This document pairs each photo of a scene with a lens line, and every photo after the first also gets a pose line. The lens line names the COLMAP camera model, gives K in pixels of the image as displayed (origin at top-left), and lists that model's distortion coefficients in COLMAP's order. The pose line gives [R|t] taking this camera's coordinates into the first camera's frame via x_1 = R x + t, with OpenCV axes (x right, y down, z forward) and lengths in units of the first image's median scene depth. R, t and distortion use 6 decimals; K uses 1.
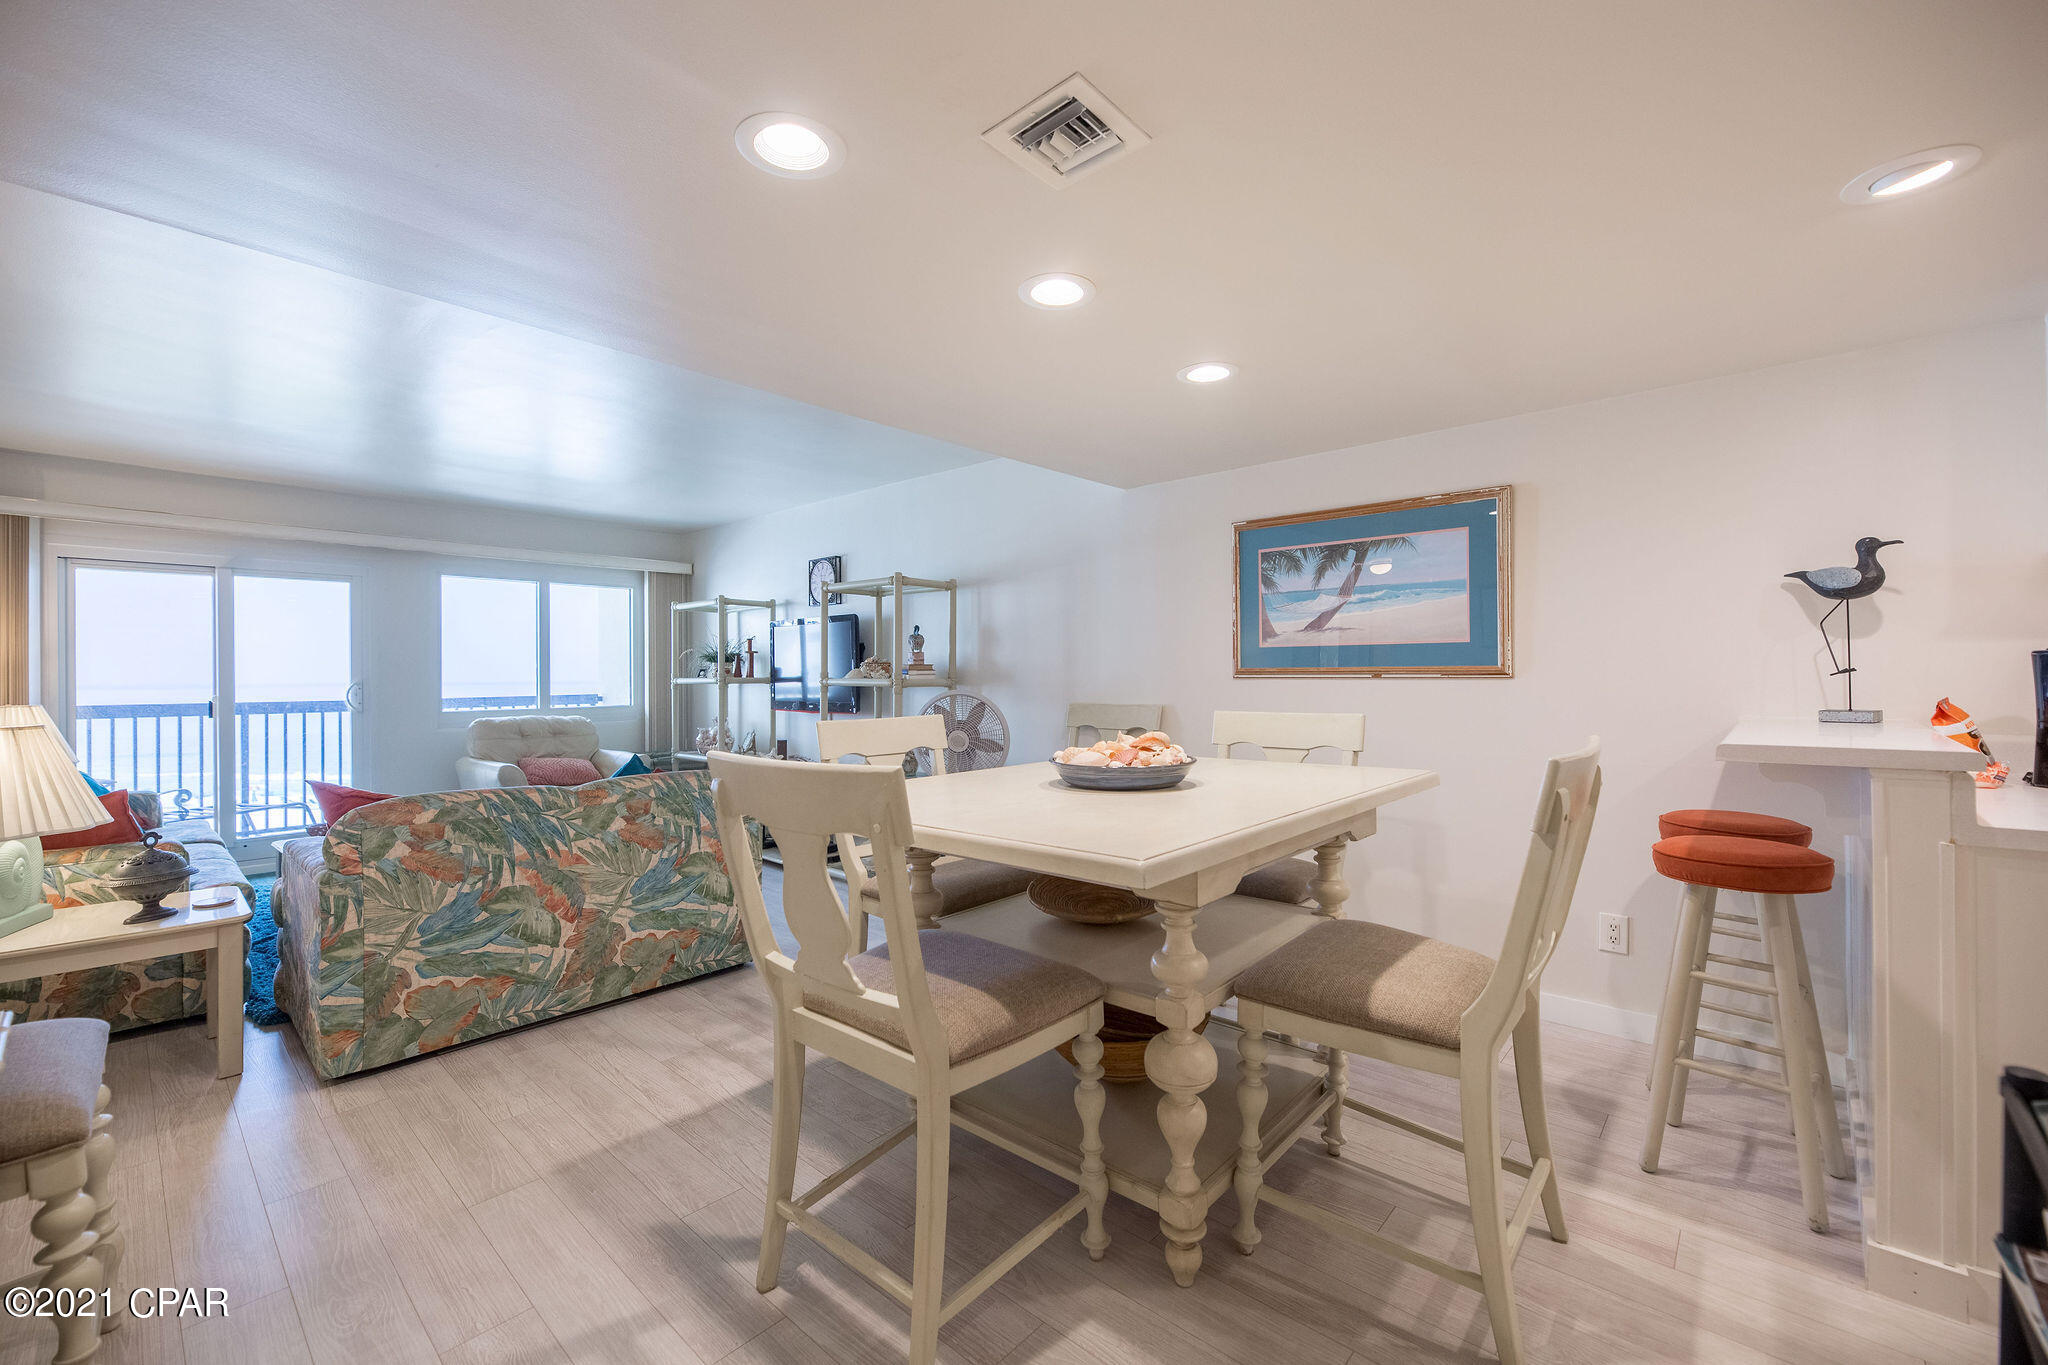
lens RADIAL K [[837.3, 0, 1024.0], [0, 837.3, 682.5], [0, 0, 1]] dist [0.000524, -0.002331]
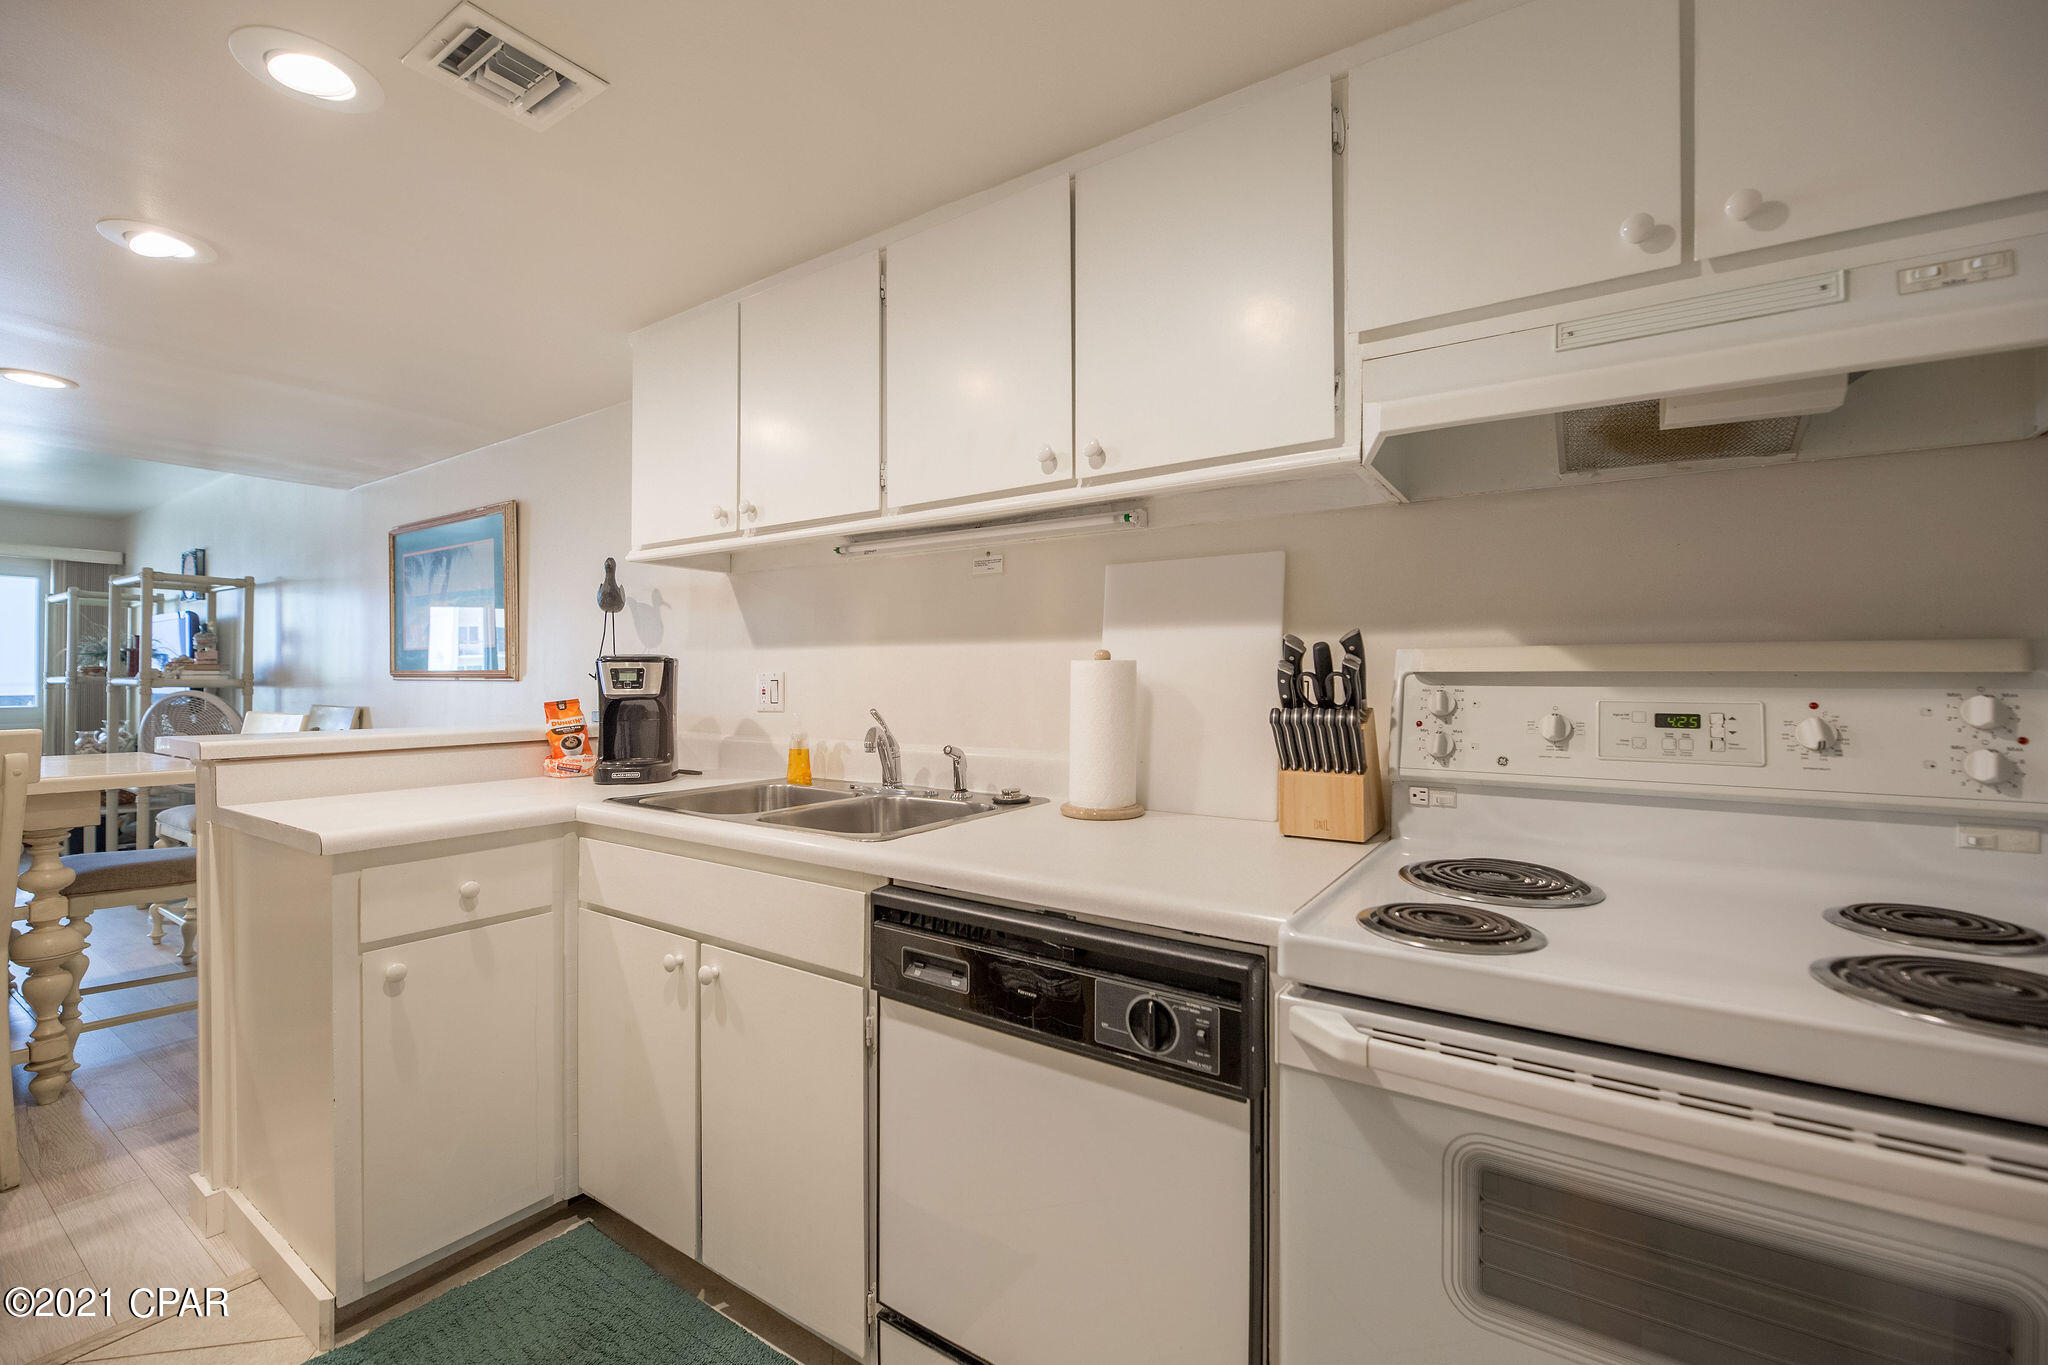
lens RADIAL K [[864.1, 0, 1024.0], [0, 864.1, 682.5], [0, 0, 1]] dist [-0.002257, 0.000226]
pose [[0.990286, 0.009785, 0.138703, 1.009626], [-0.008519, 0.999916, -0.009718, 0.000711], [-0.138786, 0.008442, 0.990286, -0.169379]]
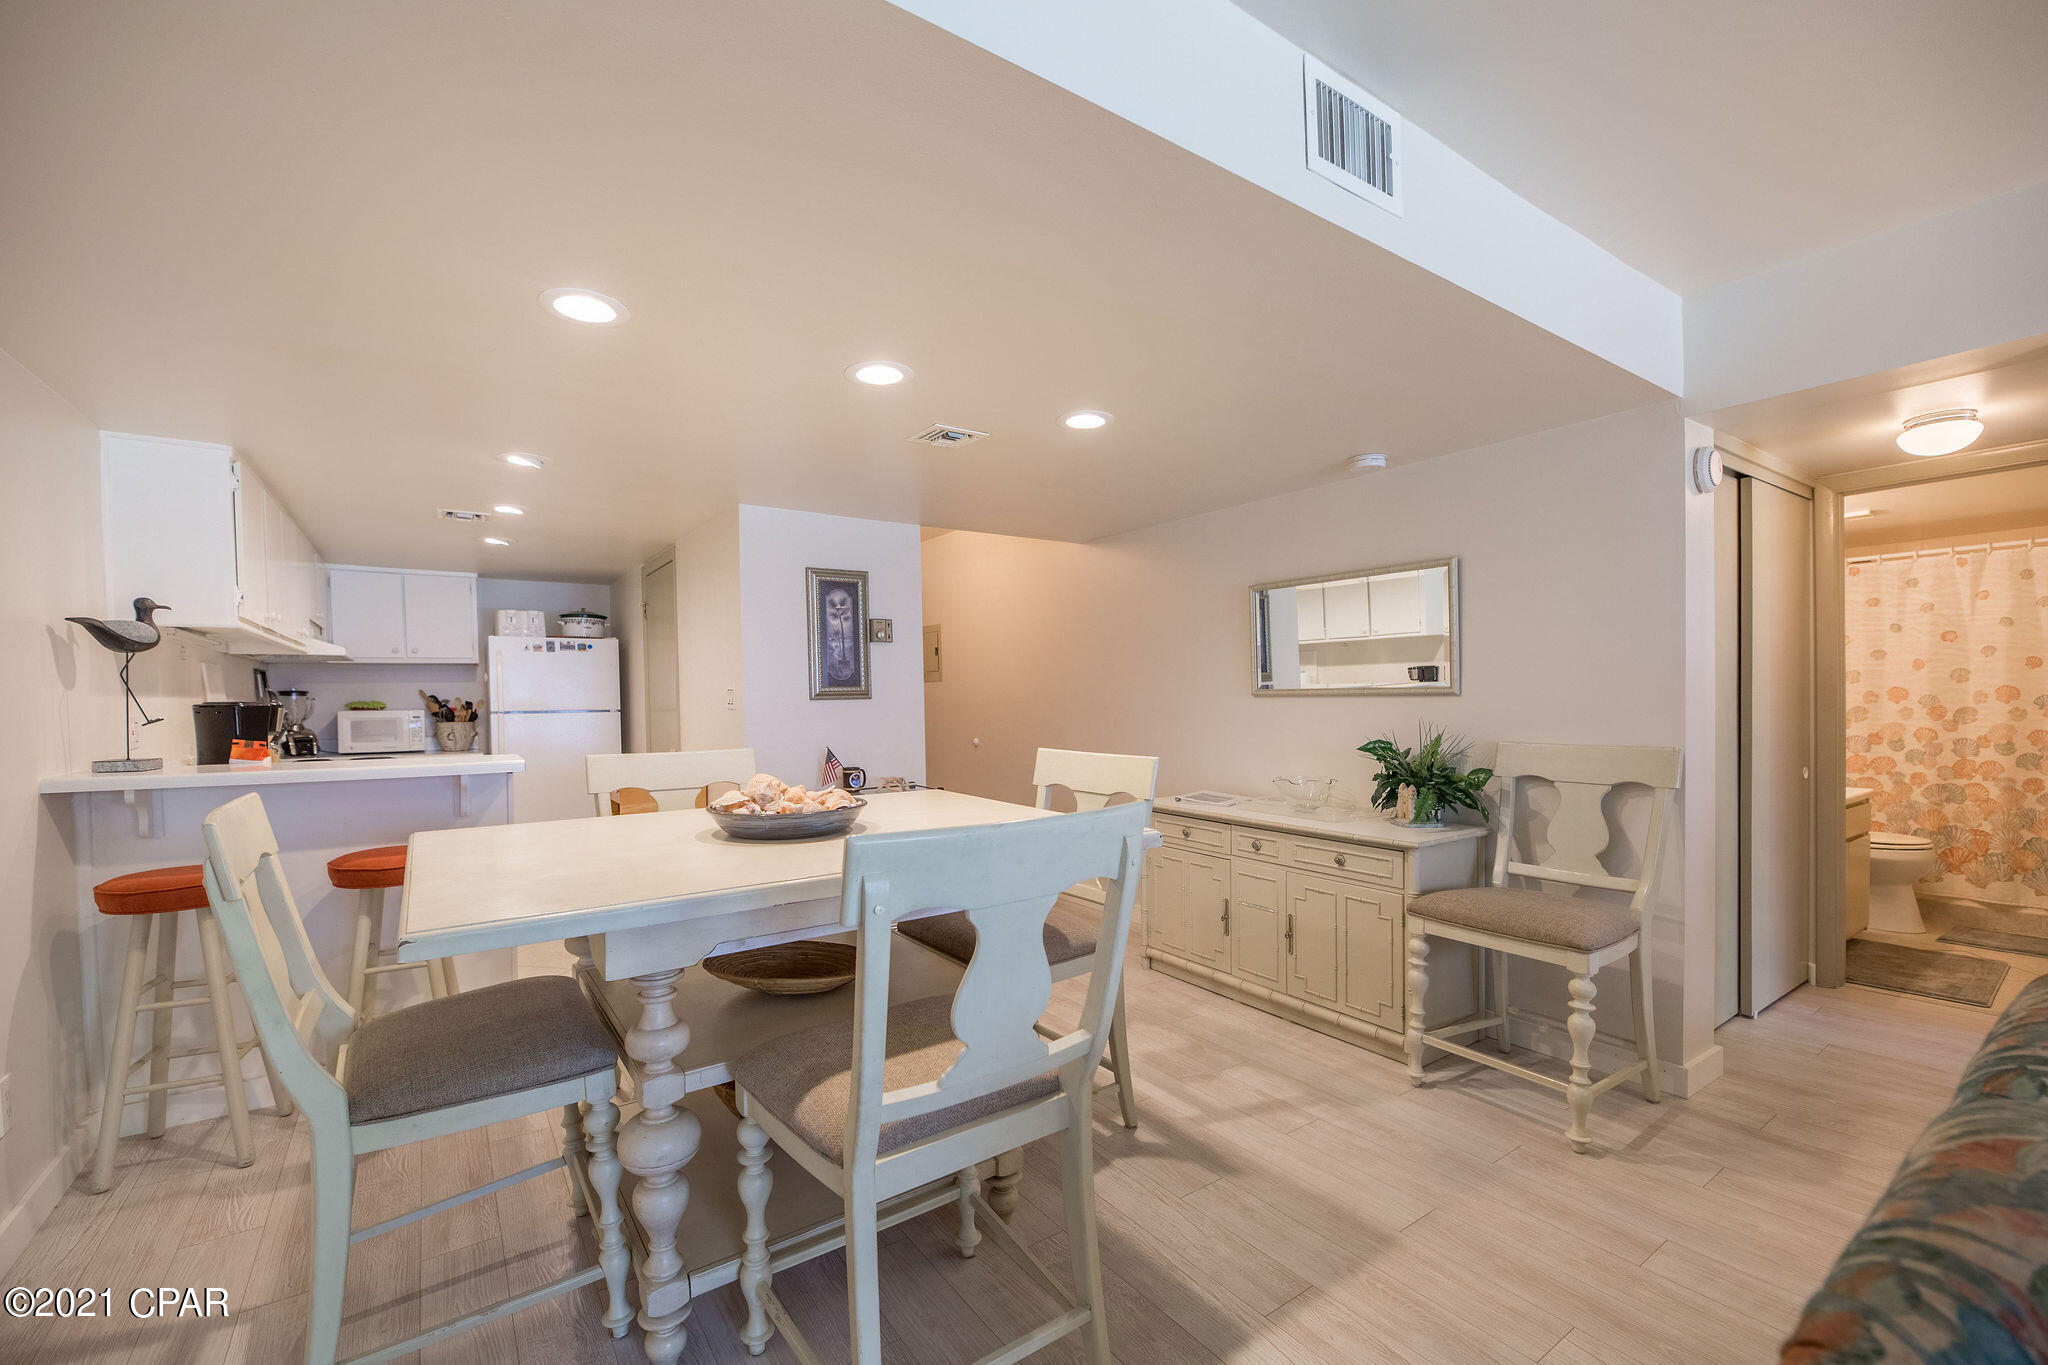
lens RADIAL K [[851.5, 0, 1022.9], [0, 851.5, 718.3], [0, 0, 1]] dist [-0.000433, -0.000131]
pose [[-0.972749, 0.013091, 0.231493, -0.249953], [0.021366, 0.999218, 0.033272, -0.021333], [-0.230876, 0.037311, -0.972268, 1.293046]]
